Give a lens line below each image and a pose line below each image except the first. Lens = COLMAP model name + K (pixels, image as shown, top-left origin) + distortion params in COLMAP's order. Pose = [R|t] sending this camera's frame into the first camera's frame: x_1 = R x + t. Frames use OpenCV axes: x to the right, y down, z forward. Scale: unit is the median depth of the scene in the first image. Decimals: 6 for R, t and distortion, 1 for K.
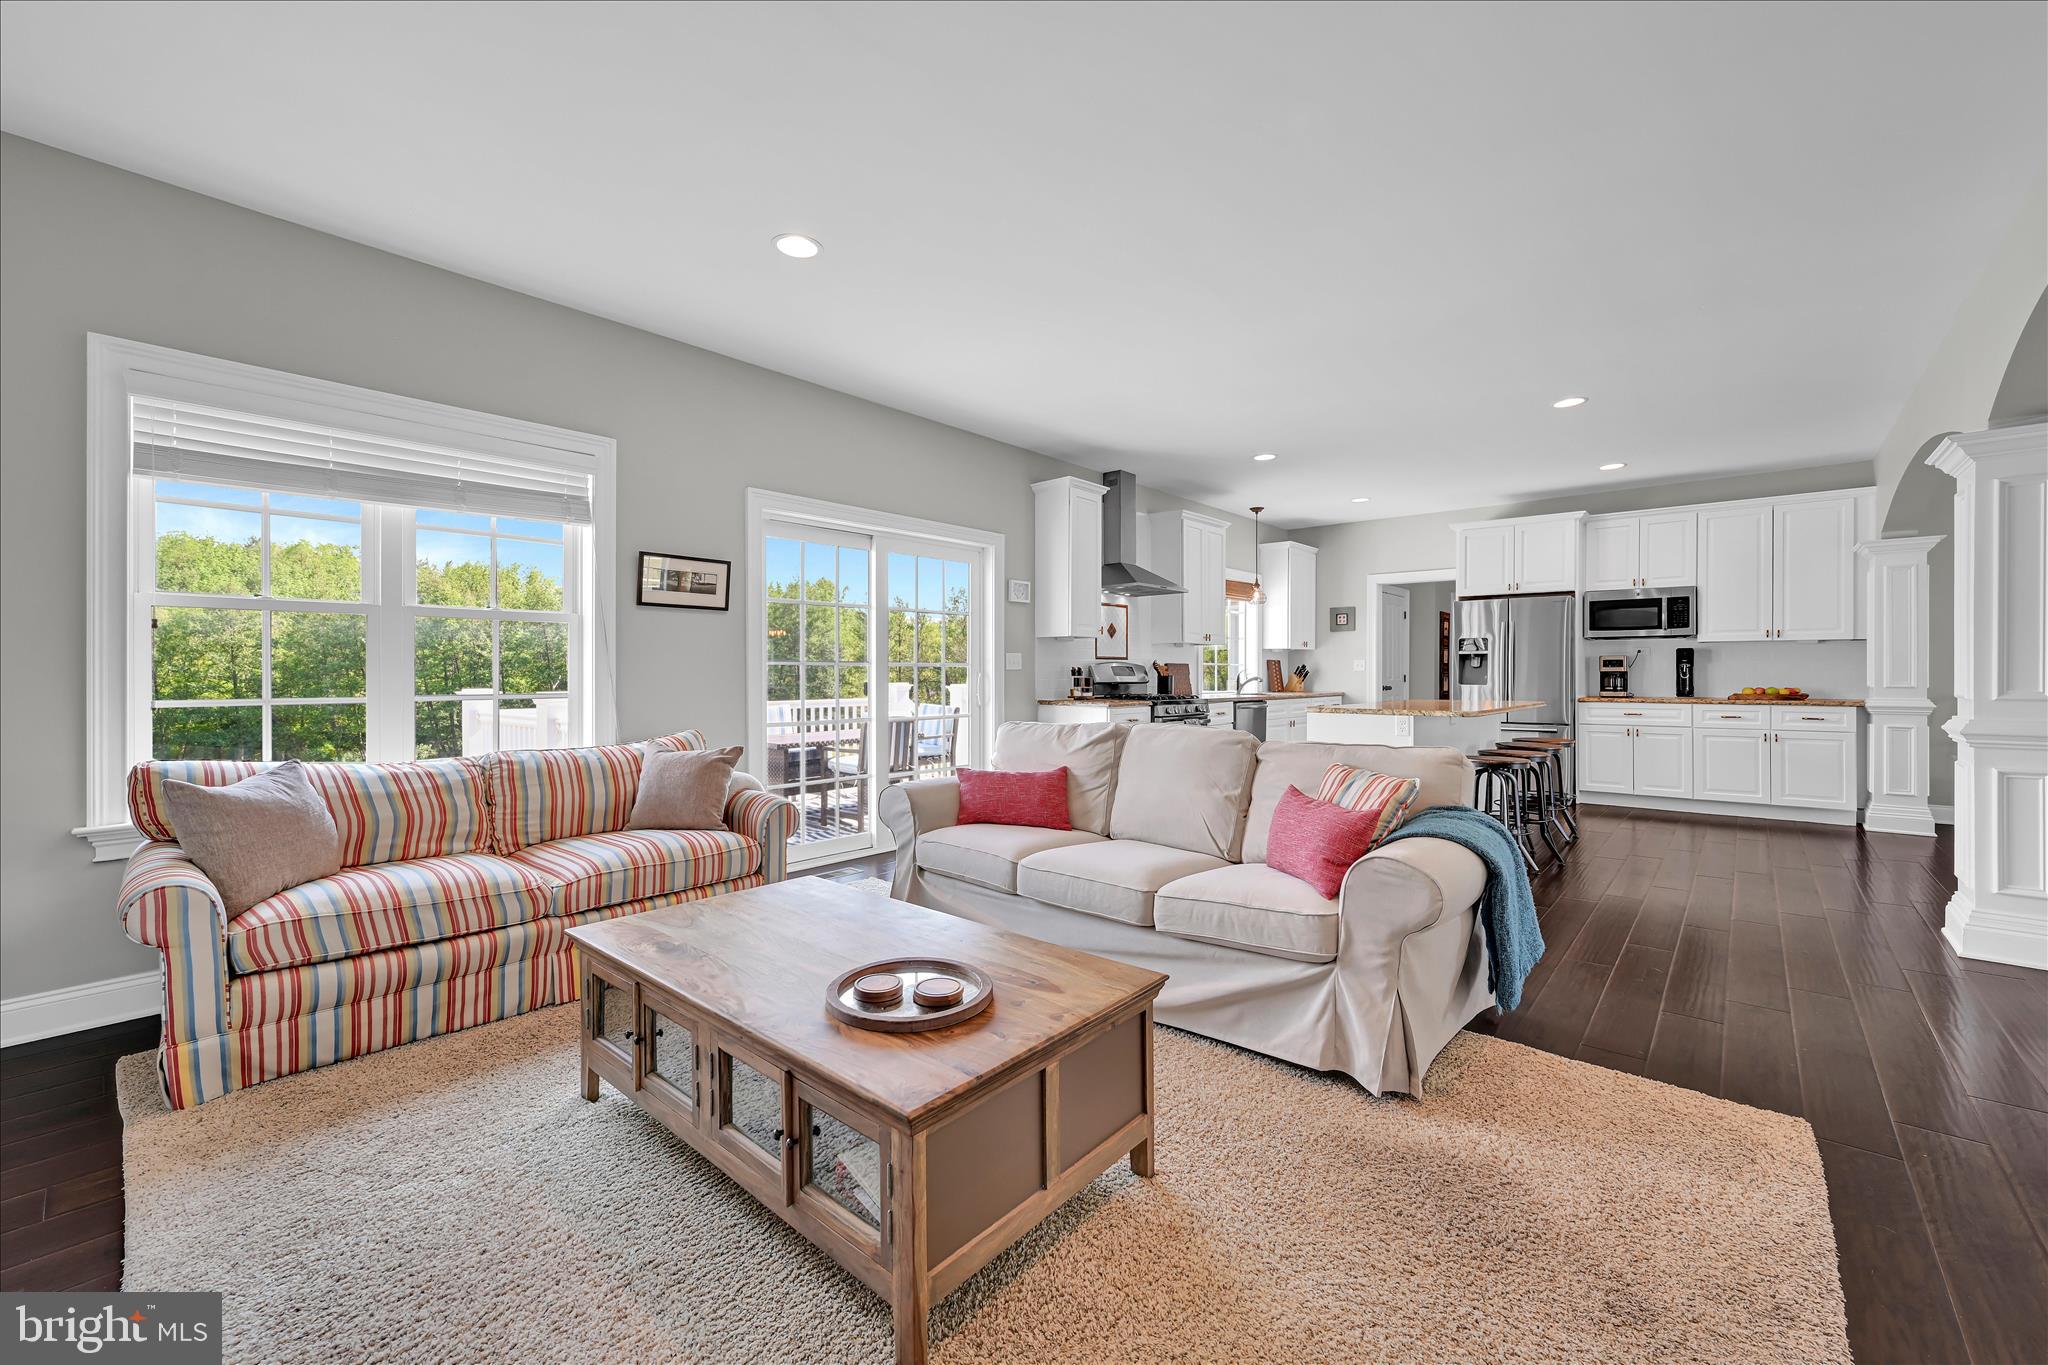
lens RADIAL K [[819.8, 0, 1024.2], [0, 819.8, 673.8], [0, 0, 1]] dist [0.000708, 0.000467]
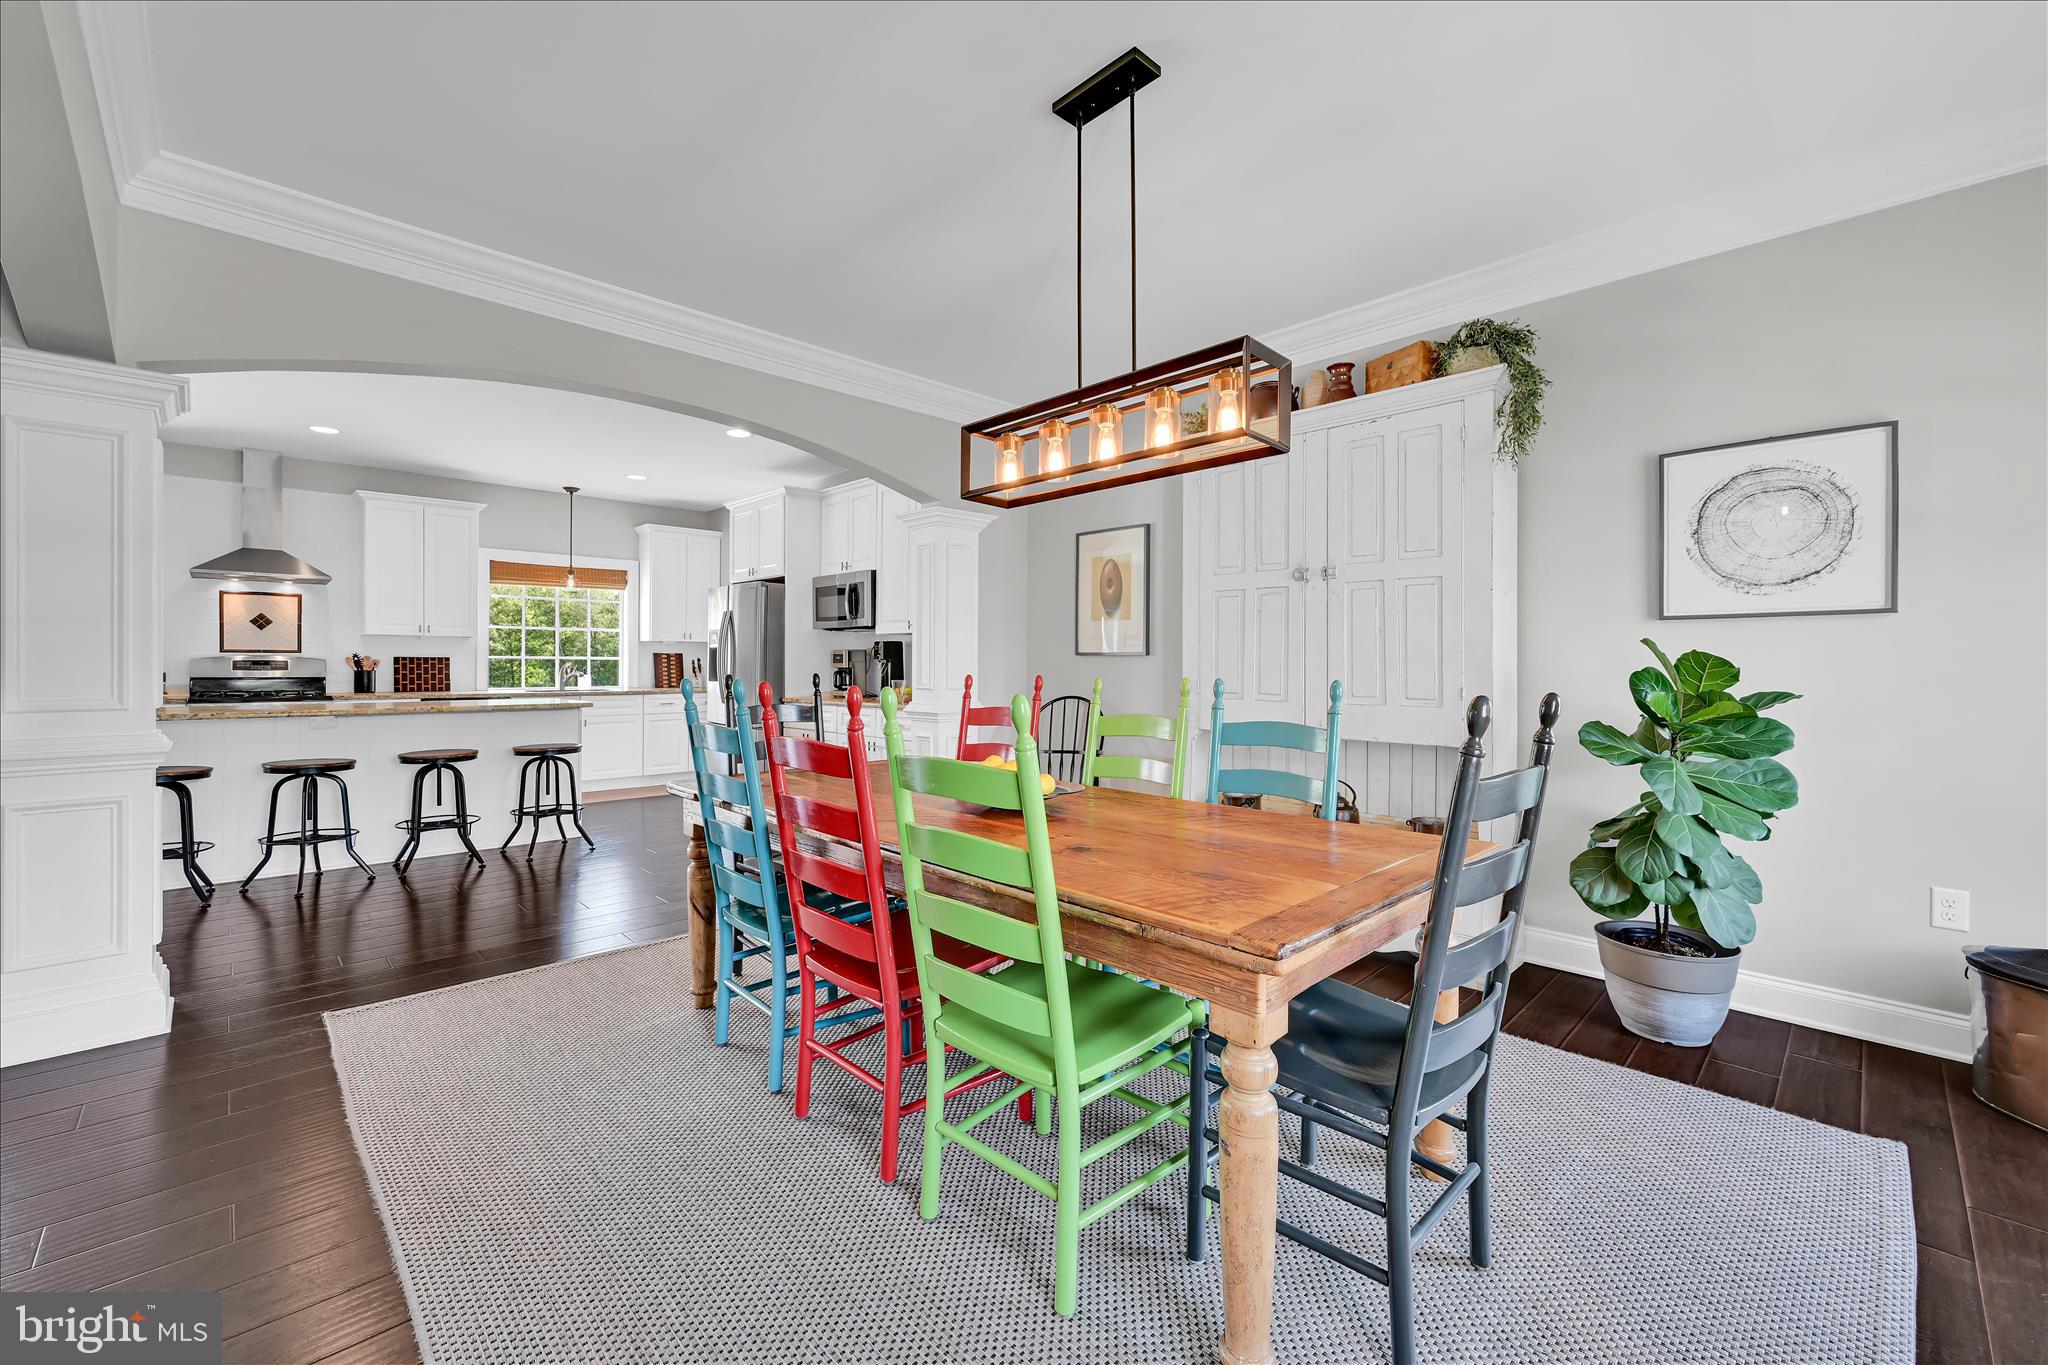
lens RADIAL K [[819.8, 0, 1016.0], [0, 819.8, 661.5], [0, 0, 1]] dist [0.000708, 0.000467]
pose [[0.996486, 0.003308, -0.083693, 1.032575], [-0.003575, 0.999989, -0.003043, -0.008036], [0.083682, 0.003332, 0.996487, 0.149744]]
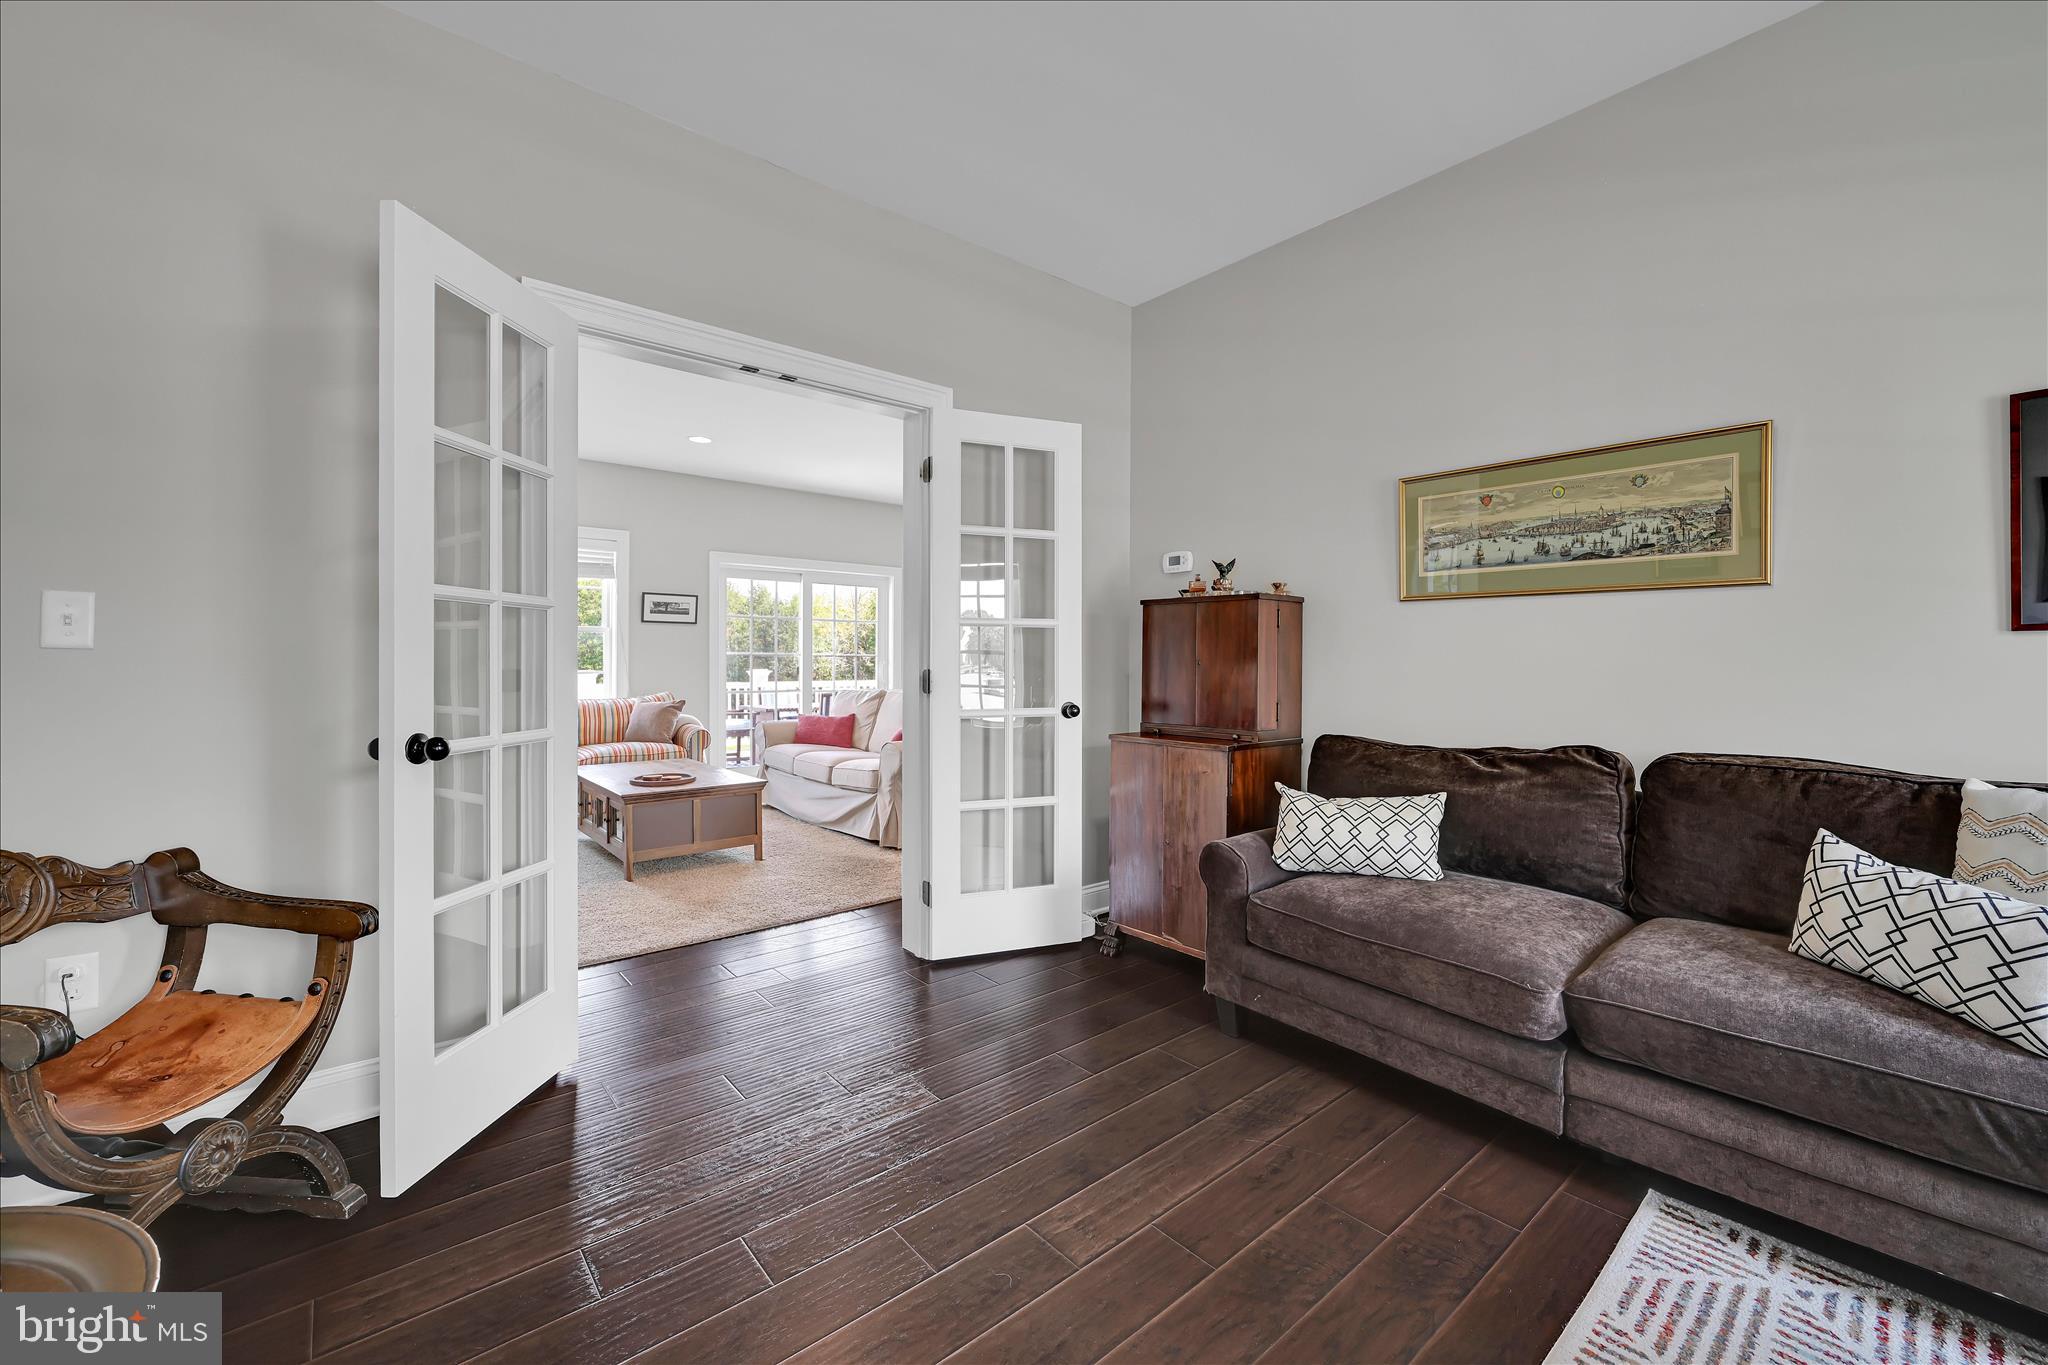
lens RADIAL K [[819.8, 0, 1017.5], [0, 819.8, 661.6], [0, 0, 1]] dist [0.000708, 0.000467]
pose [[0.987502, 0.003162, -0.157572, 0.354791], [-0.002758, 0.999992, 0.002783, -0.002926], [0.157580, -0.002314, 0.987504, -0.365287]]
